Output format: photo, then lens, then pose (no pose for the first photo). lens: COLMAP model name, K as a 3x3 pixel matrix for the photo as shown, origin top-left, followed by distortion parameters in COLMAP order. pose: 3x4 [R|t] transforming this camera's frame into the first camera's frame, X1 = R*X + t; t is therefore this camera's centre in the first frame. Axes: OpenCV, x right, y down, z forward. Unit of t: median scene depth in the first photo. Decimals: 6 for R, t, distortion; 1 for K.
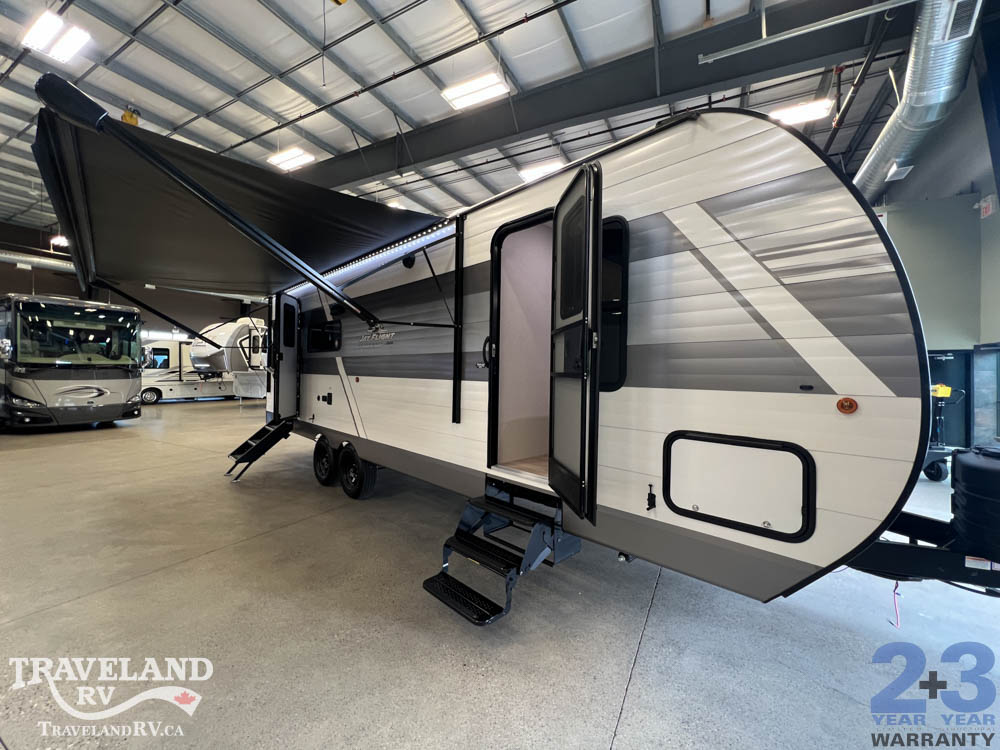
lens RADIAL K [[399.4, 0, 498.5], [0, 399.4, 373.0], [0, 0, 1]] dist [-0.001673, -0.000308]
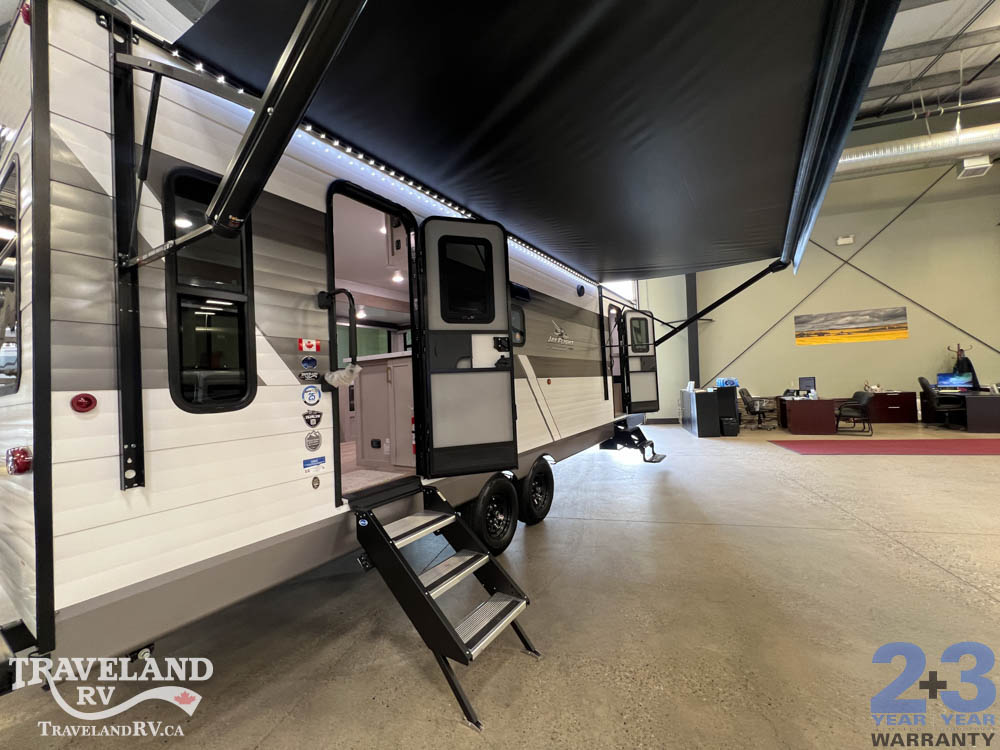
lens RADIAL K [[399.4, 0, 498.5], [0, 399.4, 373.0], [0, 0, 1]] dist [-0.001673, -0.000308]
pose [[-0.222827, -0.002976, 0.974854, -0.637585], [0.010431, 0.999931, 0.005437, -0.004732], [-0.974802, 0.011380, -0.222780, 0.698337]]
